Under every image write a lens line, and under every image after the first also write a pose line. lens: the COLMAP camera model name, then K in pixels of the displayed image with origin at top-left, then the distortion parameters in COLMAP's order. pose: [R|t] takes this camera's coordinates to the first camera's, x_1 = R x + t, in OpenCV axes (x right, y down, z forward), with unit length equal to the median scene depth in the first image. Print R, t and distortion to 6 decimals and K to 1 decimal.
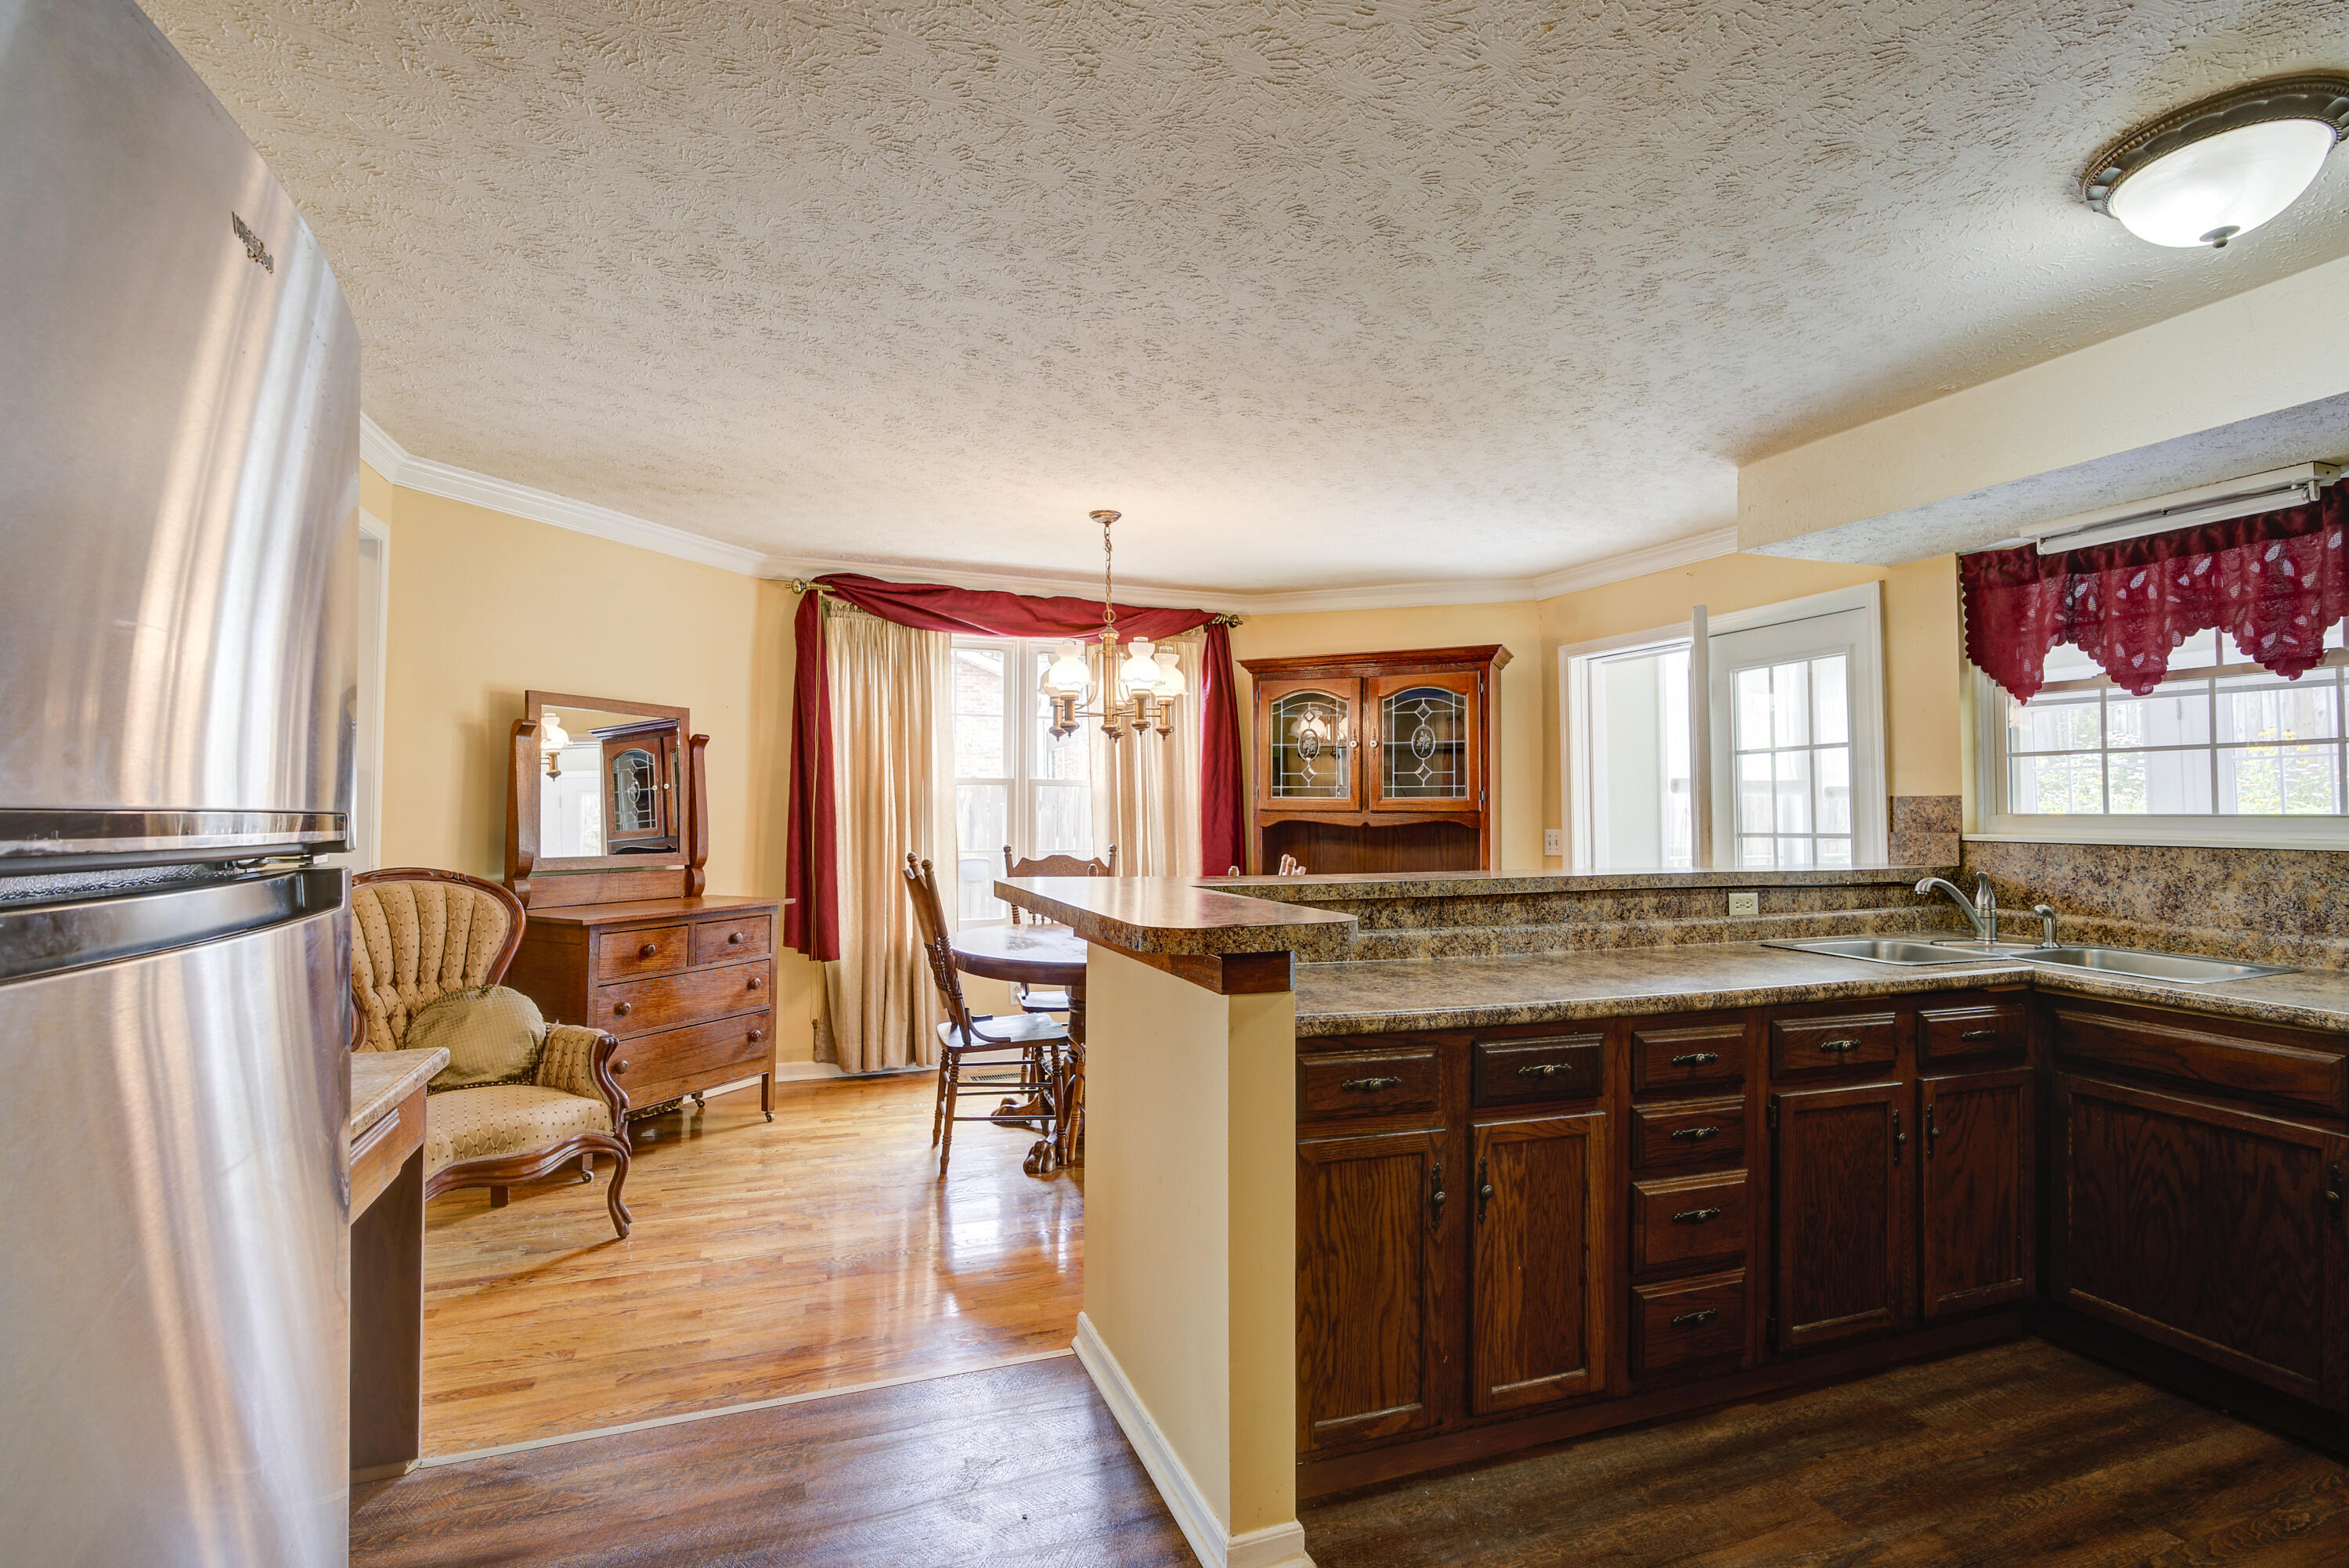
lens RADIAL K [[1105.2, 0, 1156.4], [0, 1105.2, 791.8], [0, 0, 1]] dist [-0.004095, -0.000876]
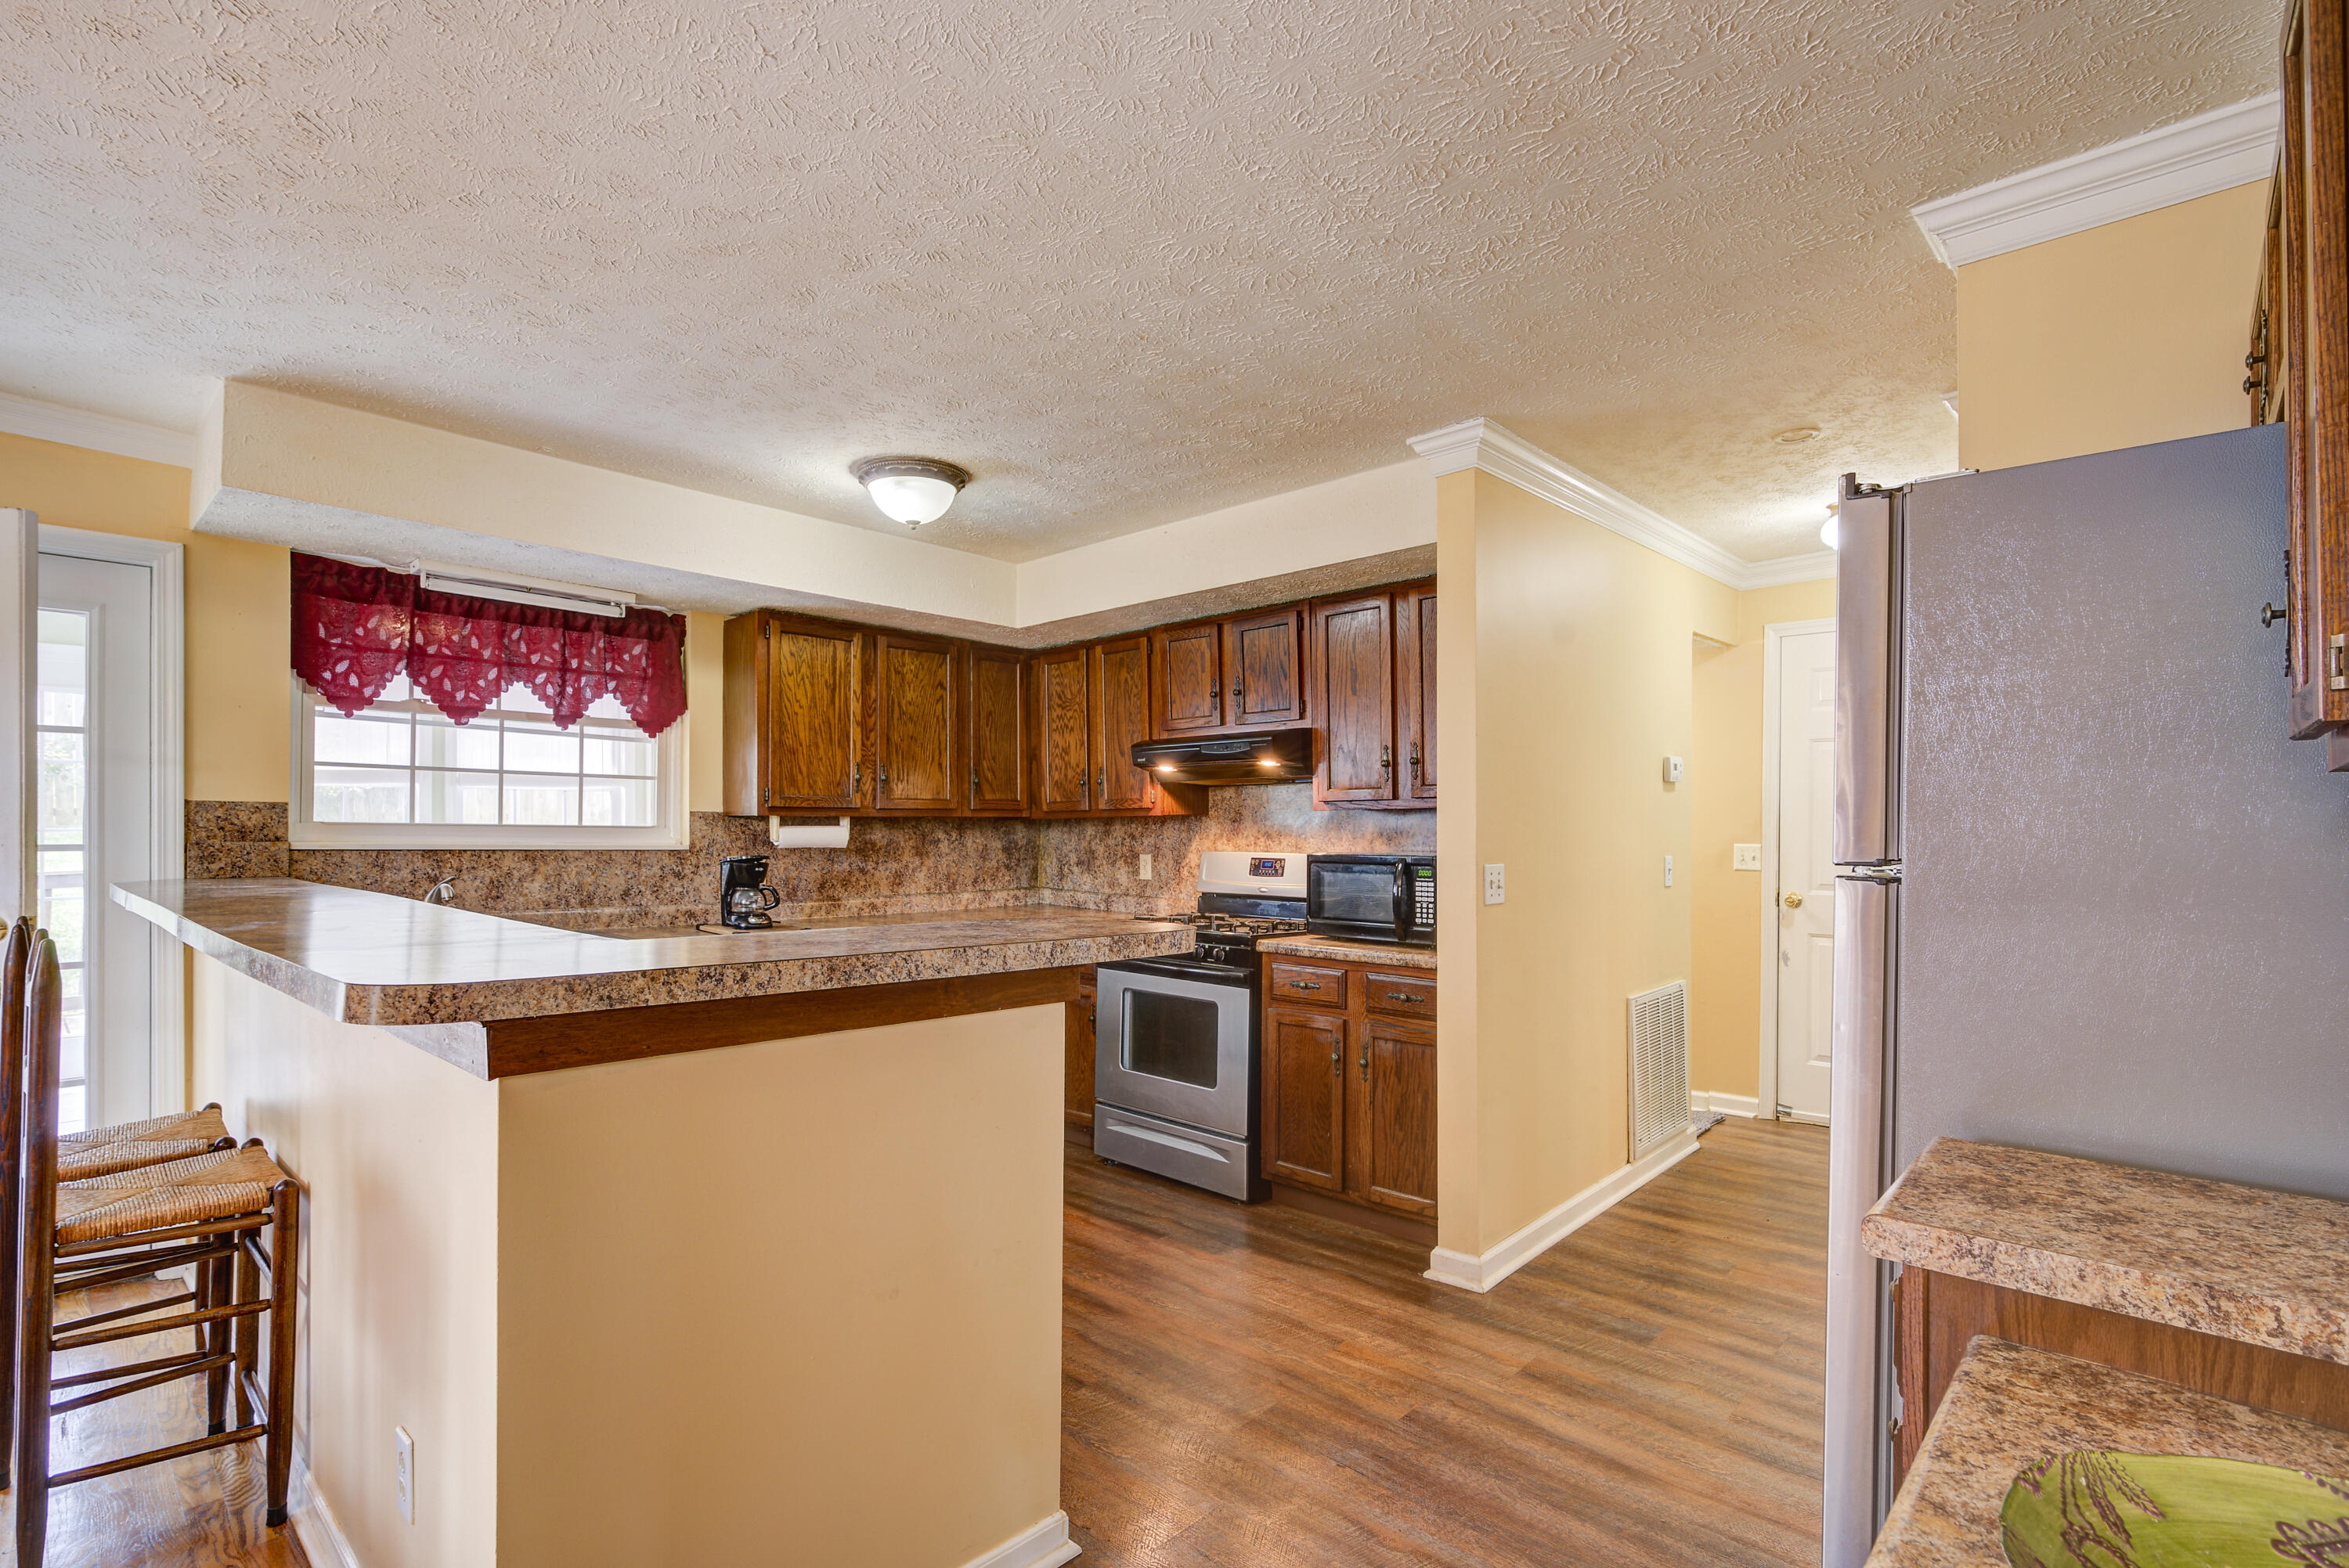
lens RADIAL K [[1105.2, 0, 1243.4], [0, 1105.2, 835.0], [0, 0, 1]] dist [-0.004095, -0.000876]
pose [[-0.509447, -0.005973, 0.860481, -0.644744], [-0.026419, 0.999613, -0.008703, 0.022462], [-0.860096, -0.027167, -0.509408, 0.968069]]
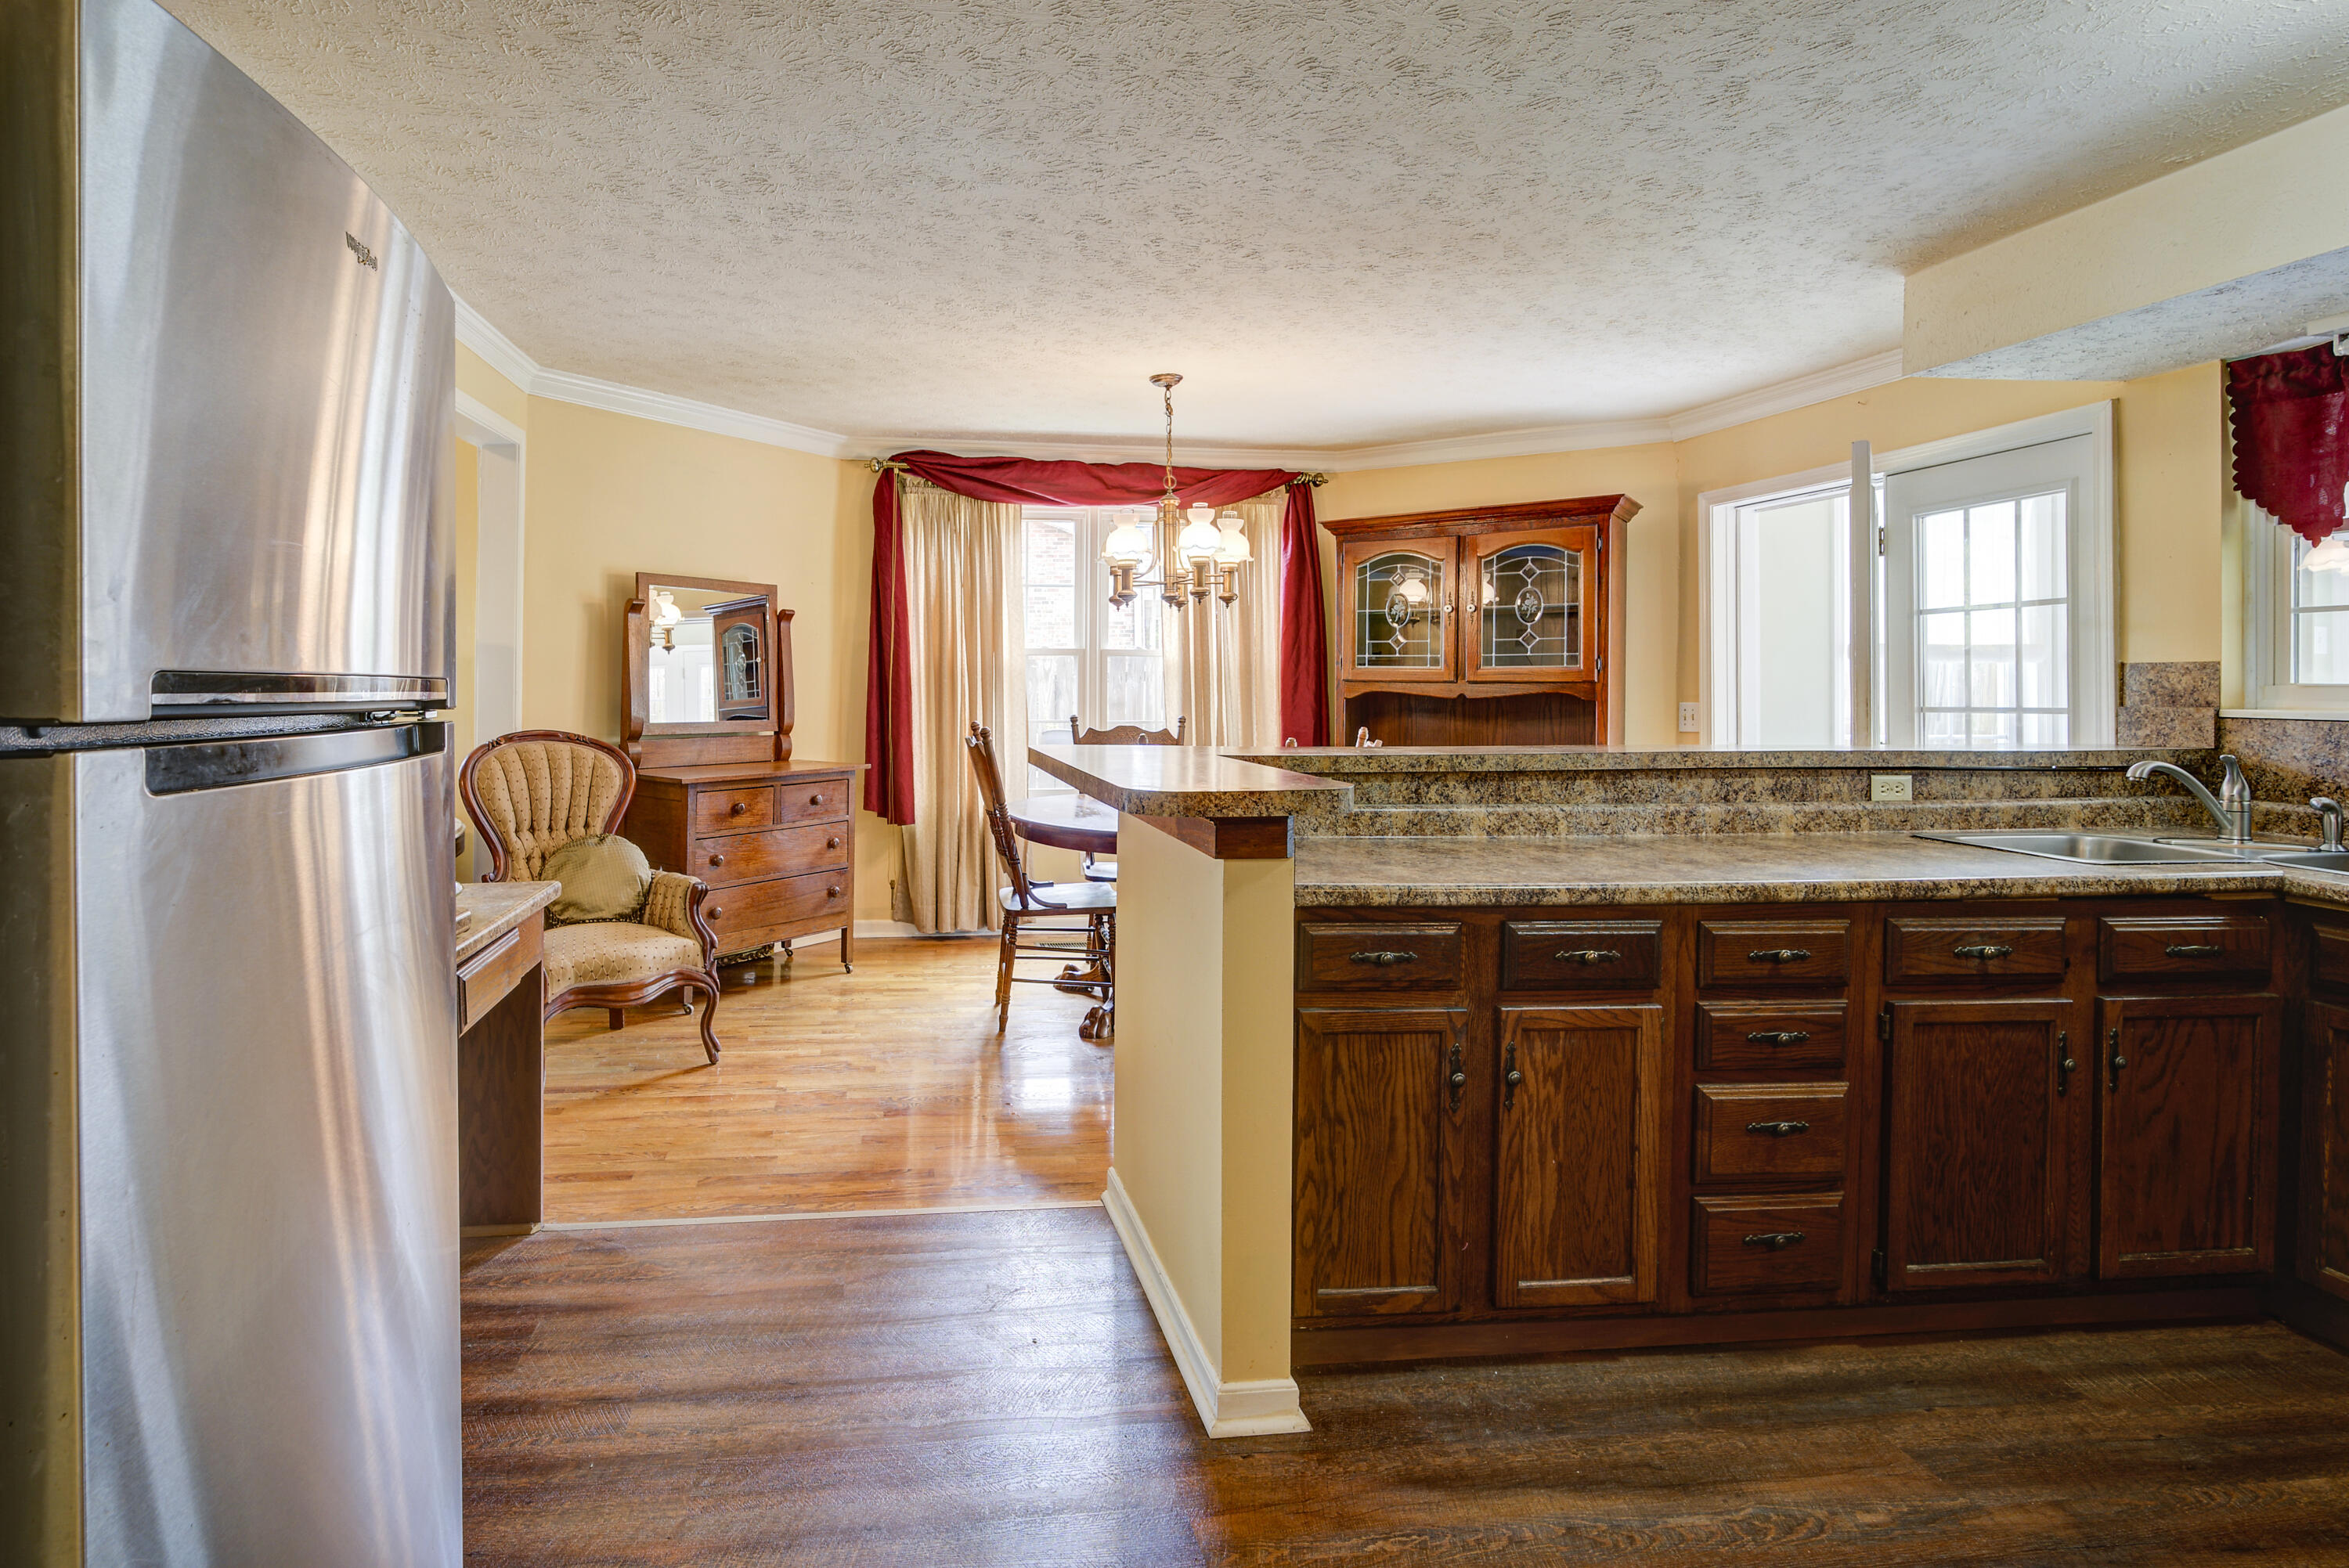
lens RADIAL K [[1151.9, 0, 978.9], [0, 1151.9, 694.4], [0, 0, 1]] dist [-0.008001, 0.003467]
pose [[0.967693, 0.002900, -0.252116, 0.077783], [0.003962, 0.999635, 0.026708, 0.001752], [0.252101, -0.026844, 0.967328, -0.053103]]
